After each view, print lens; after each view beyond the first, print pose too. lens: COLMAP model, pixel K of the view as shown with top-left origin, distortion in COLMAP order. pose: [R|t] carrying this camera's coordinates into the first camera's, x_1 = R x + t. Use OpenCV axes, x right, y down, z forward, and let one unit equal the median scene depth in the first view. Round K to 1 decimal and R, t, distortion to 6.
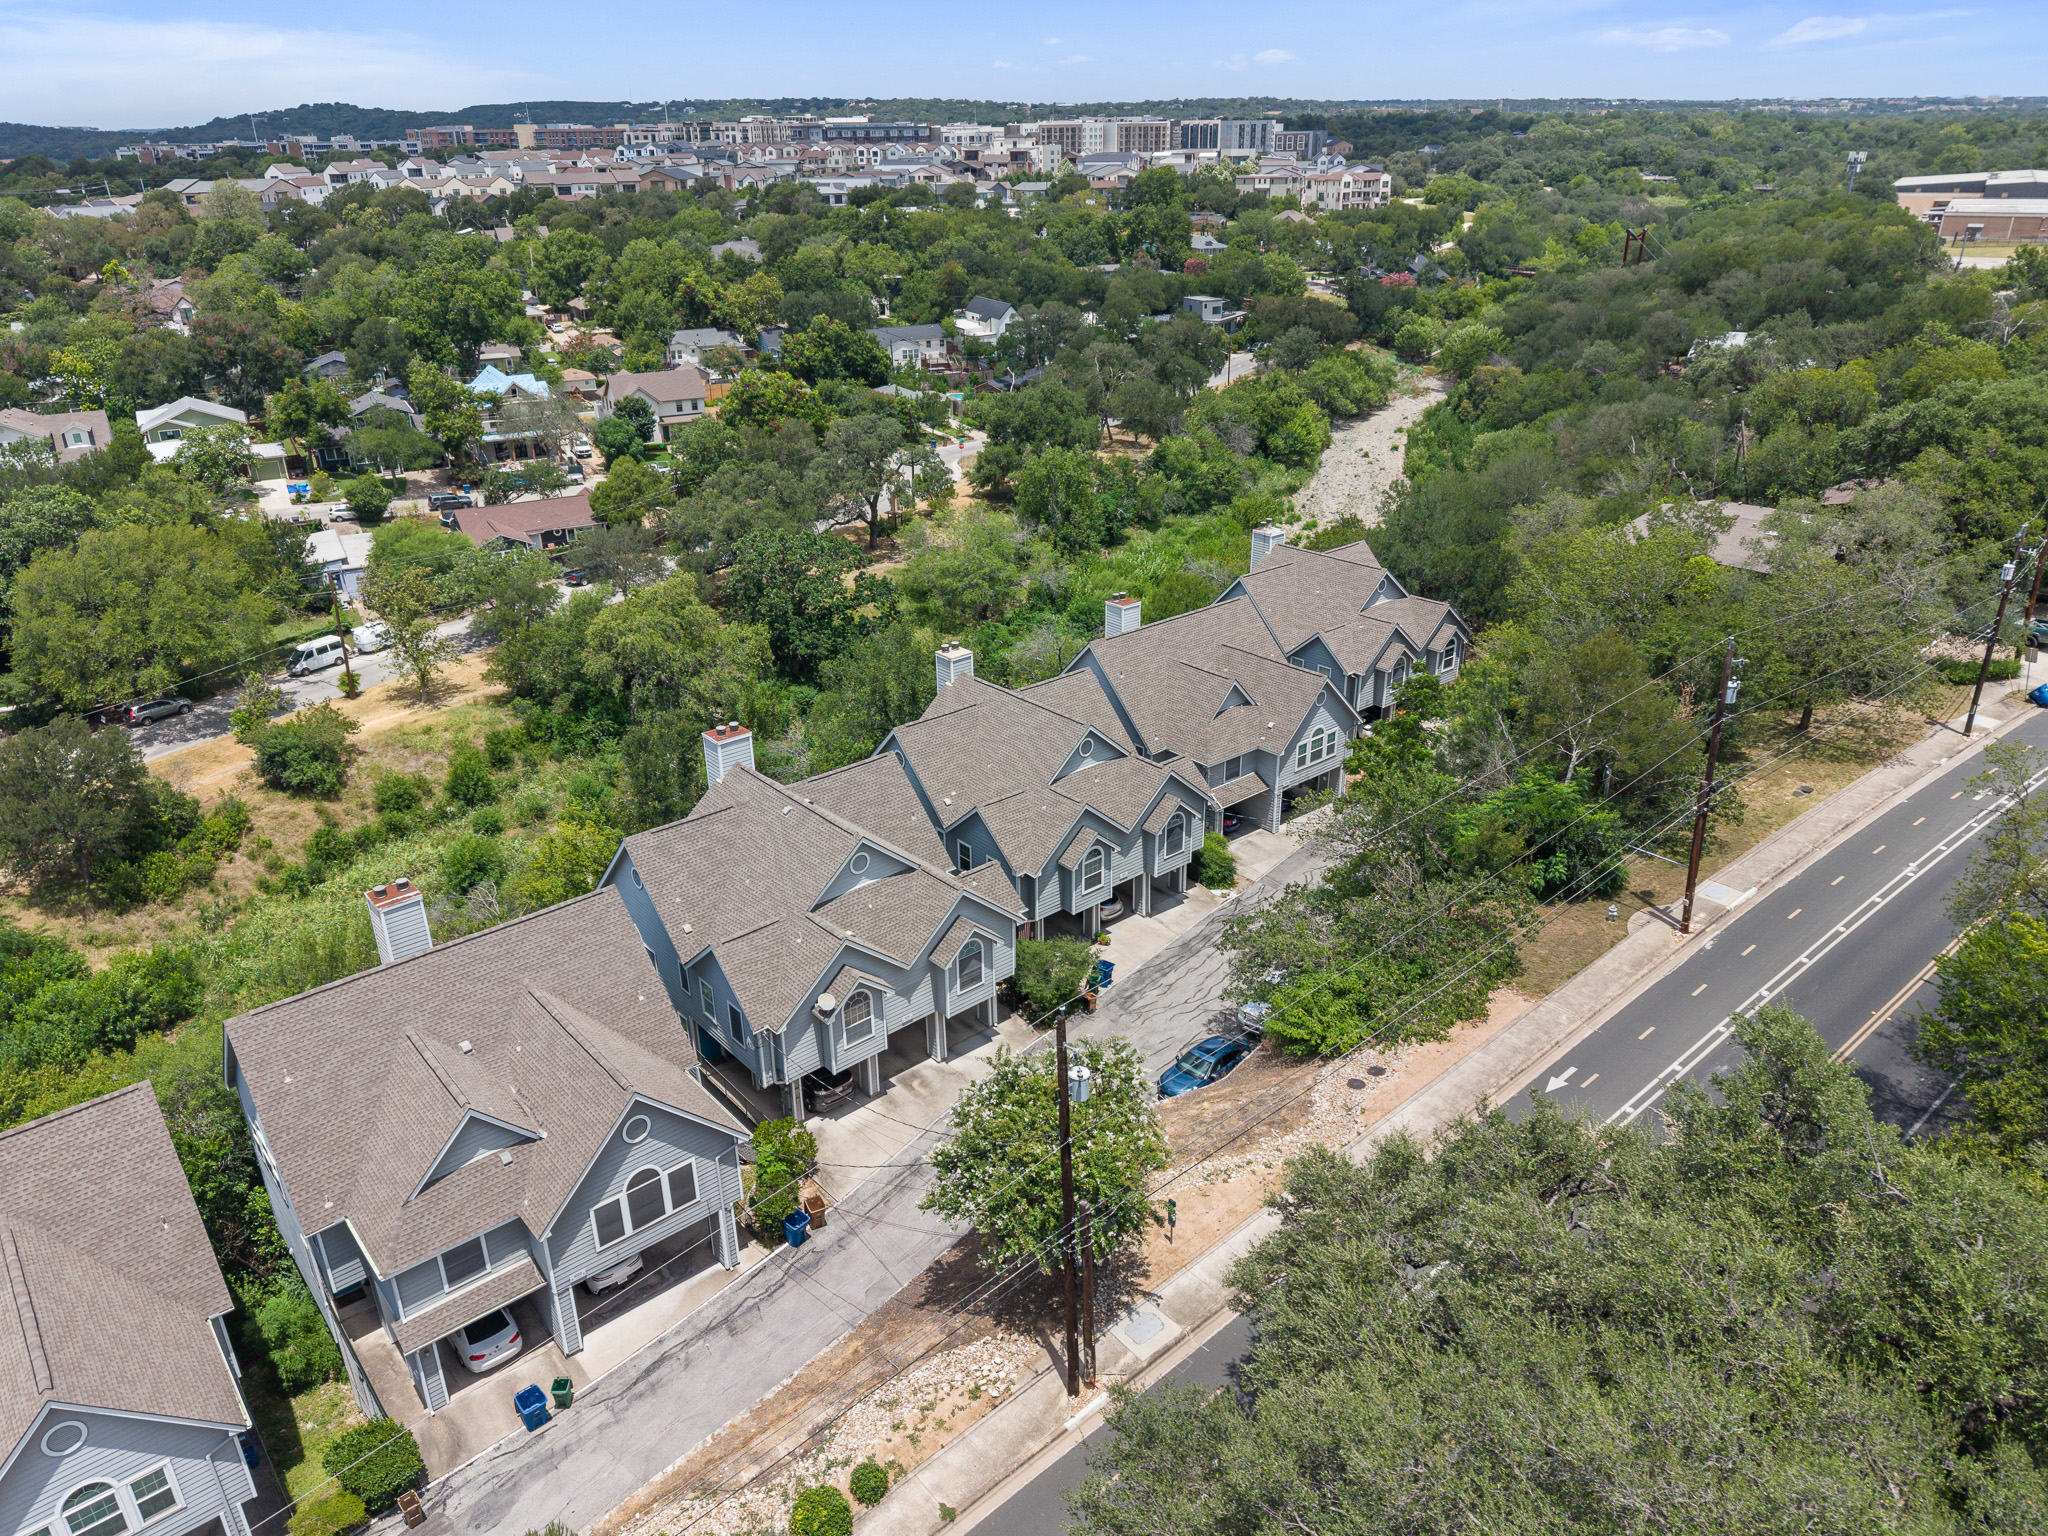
lens RADIAL K [[1398.4, 0, 1026.3], [0, 1398.4, 779.6], [0, 0, 1]] dist [0.000046, -0.001608]
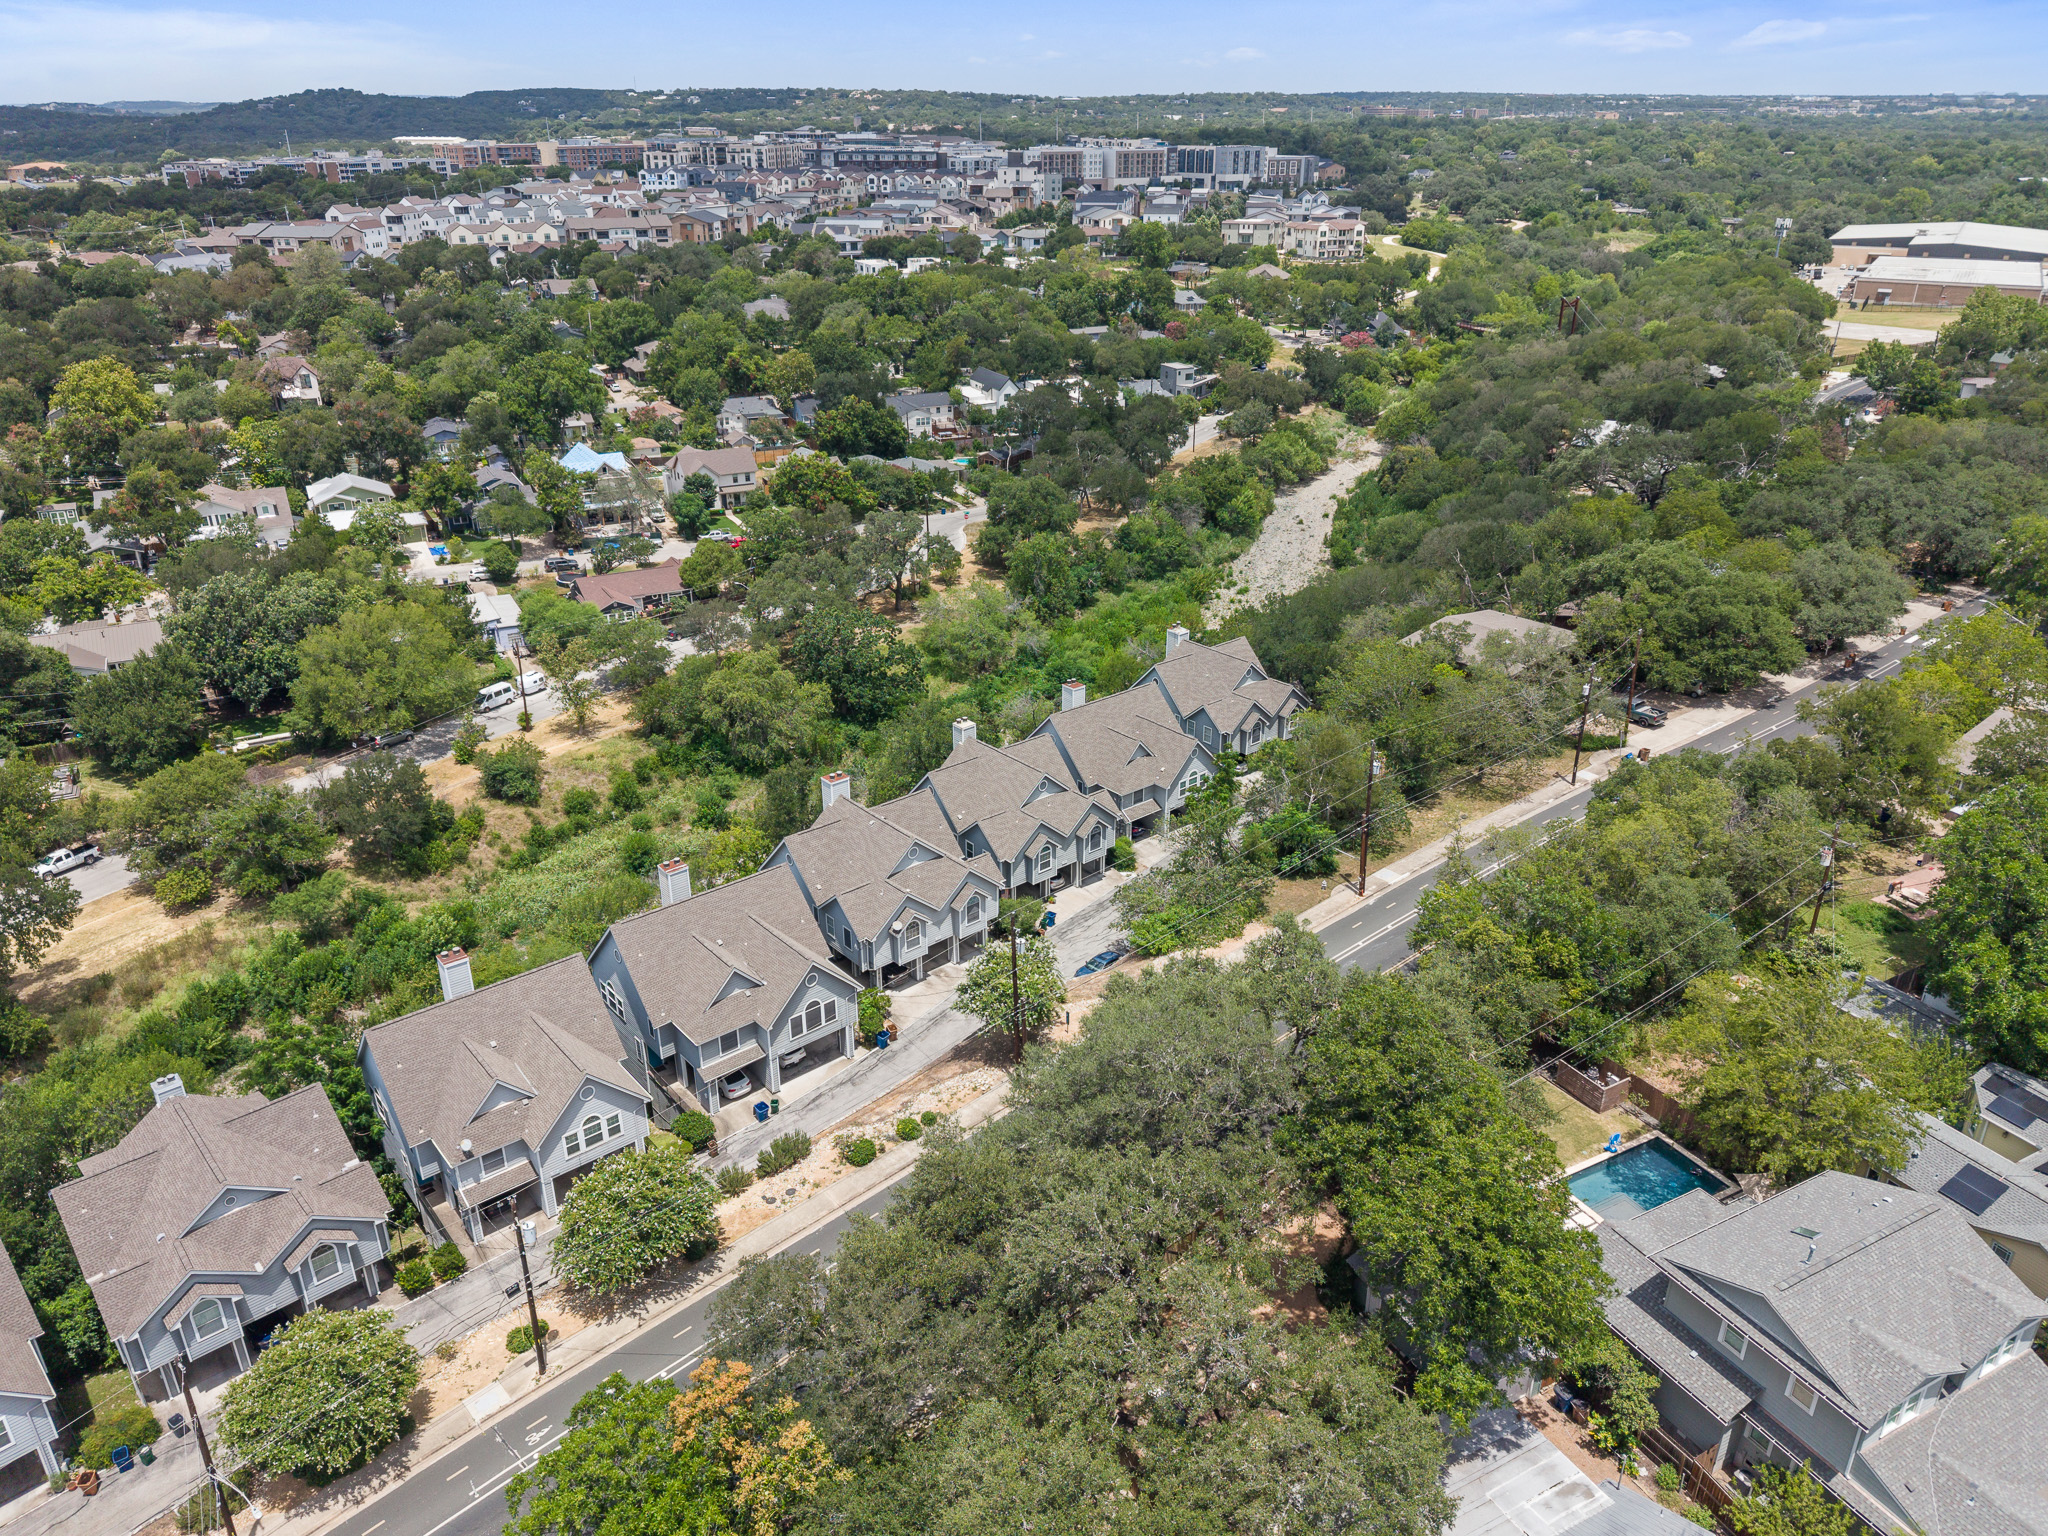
lens RADIAL K [[1424.7, 0, 1032.3], [0, 1424.7, 760.3], [0, 0, 1]] dist [0.003223, -0.001252]
pose [[0.999905, 0.012404, 0.005977, 0.008486], [-0.012349, 0.999881, -0.009227, -0.016367], [-0.006091, 0.009152, 0.999940, -0.309809]]
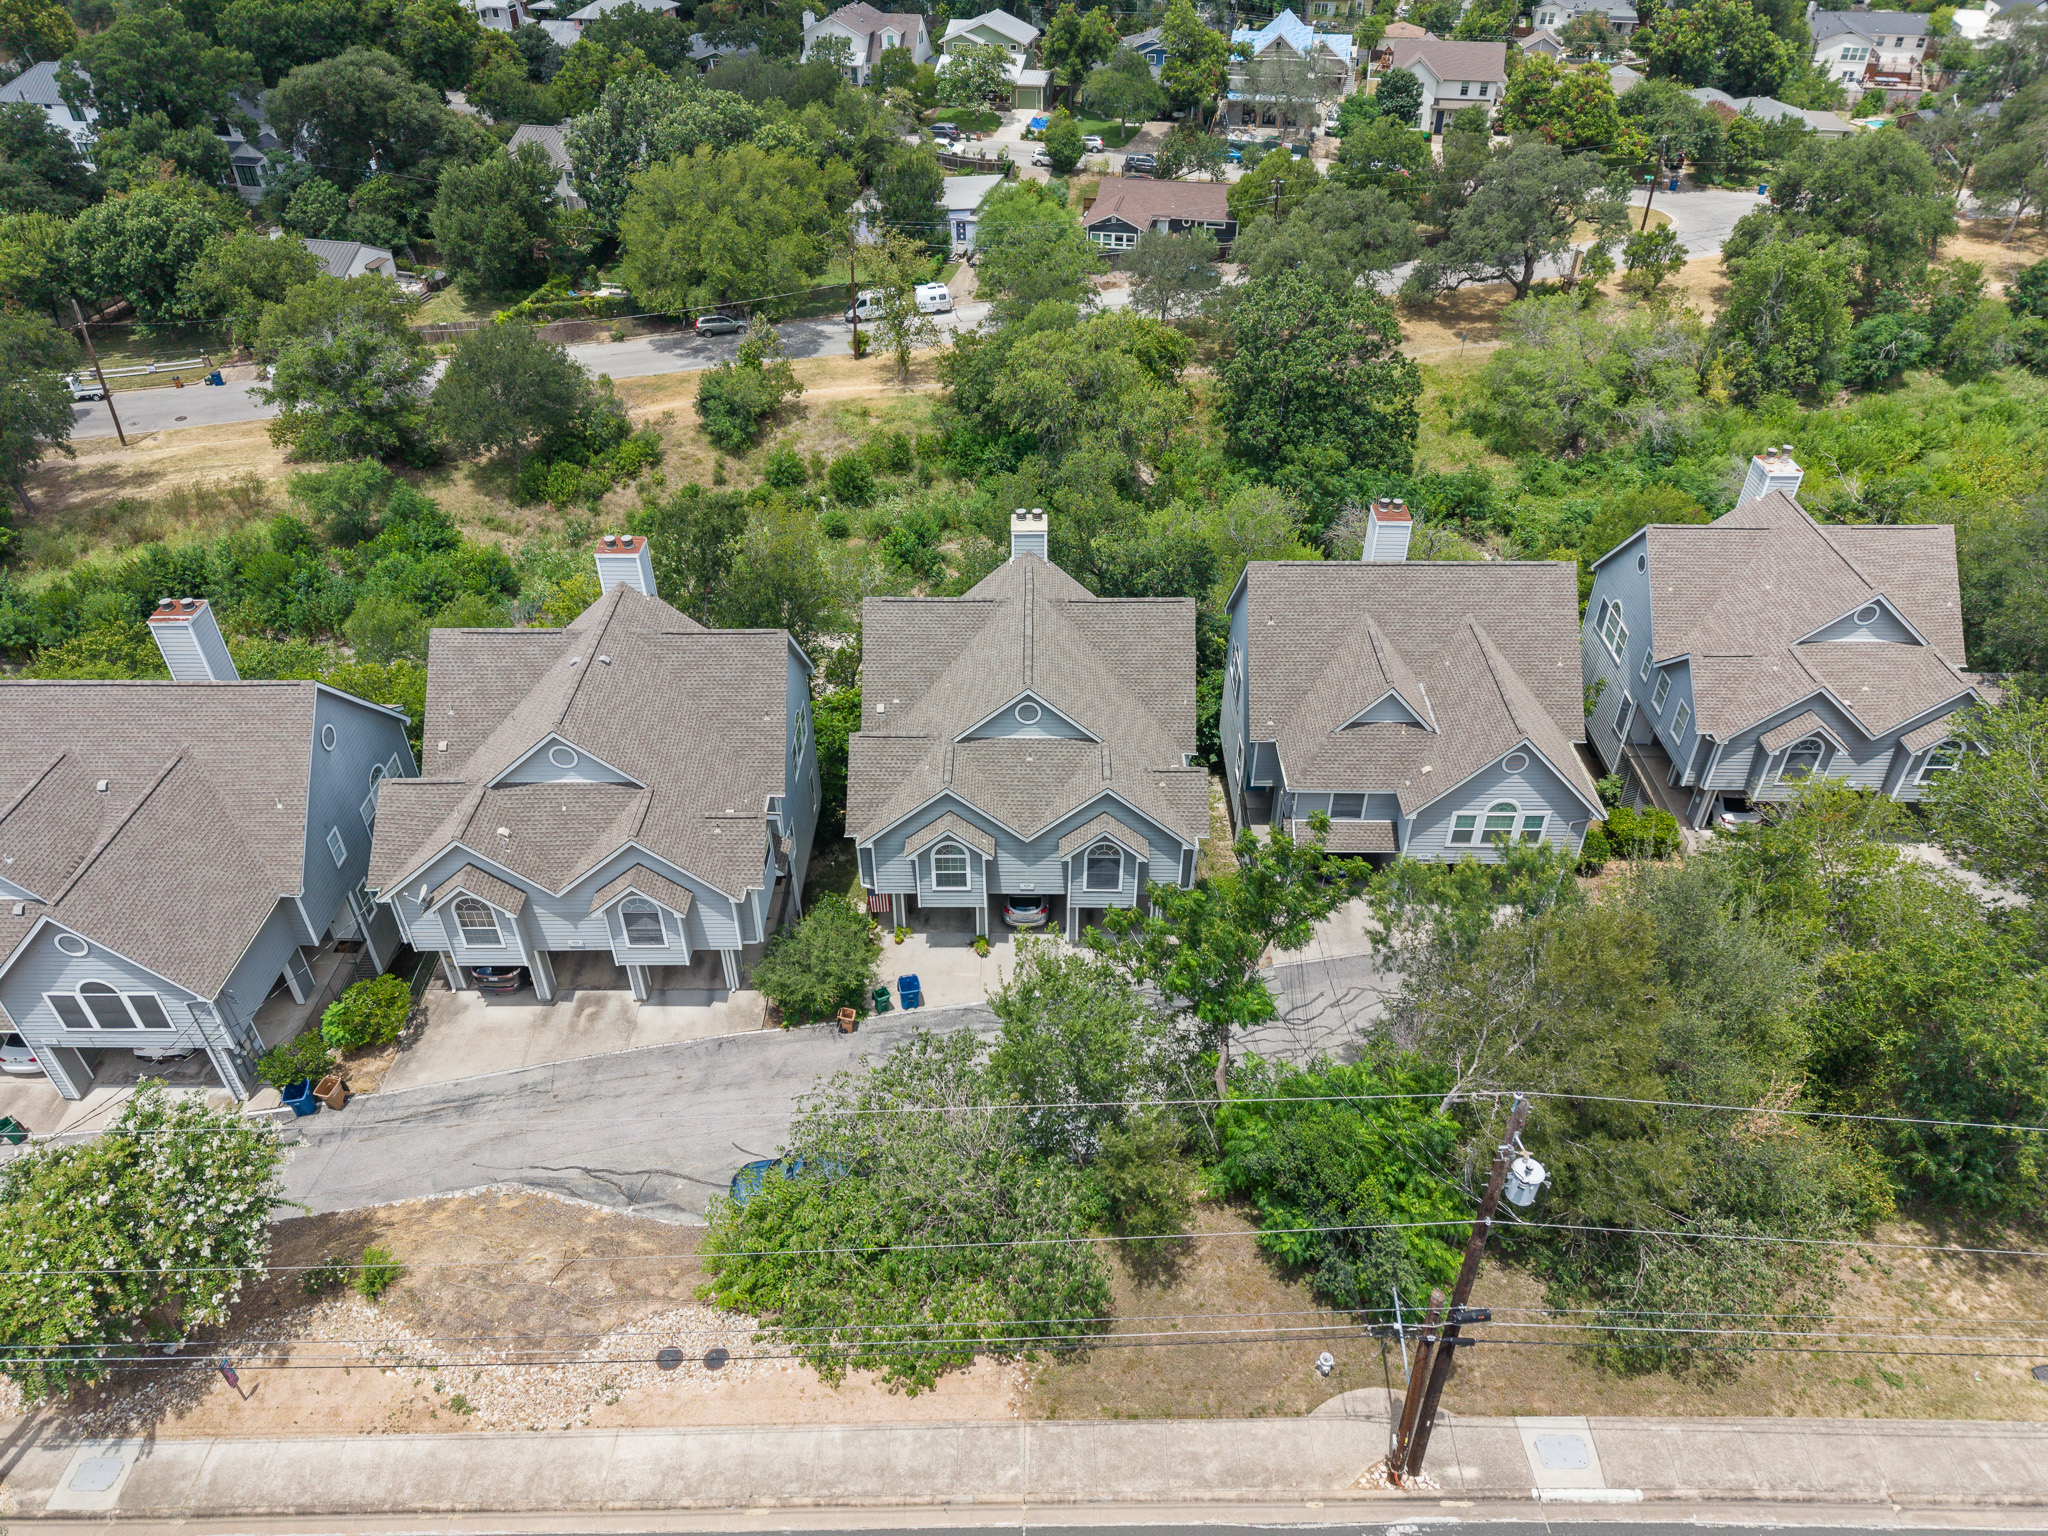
lens RADIAL K [[1358.1, 0, 1024.0], [0, 1358.1, 768.0], [0, 0, 1]] dist [-0.000108, 0.002183]
pose [[0.754056, 0.407978, -0.514737, 0.184003], [-0.277715, 0.908233, 0.313028, -0.096379], [0.595210, -0.093090, 0.798160, 0.180339]]
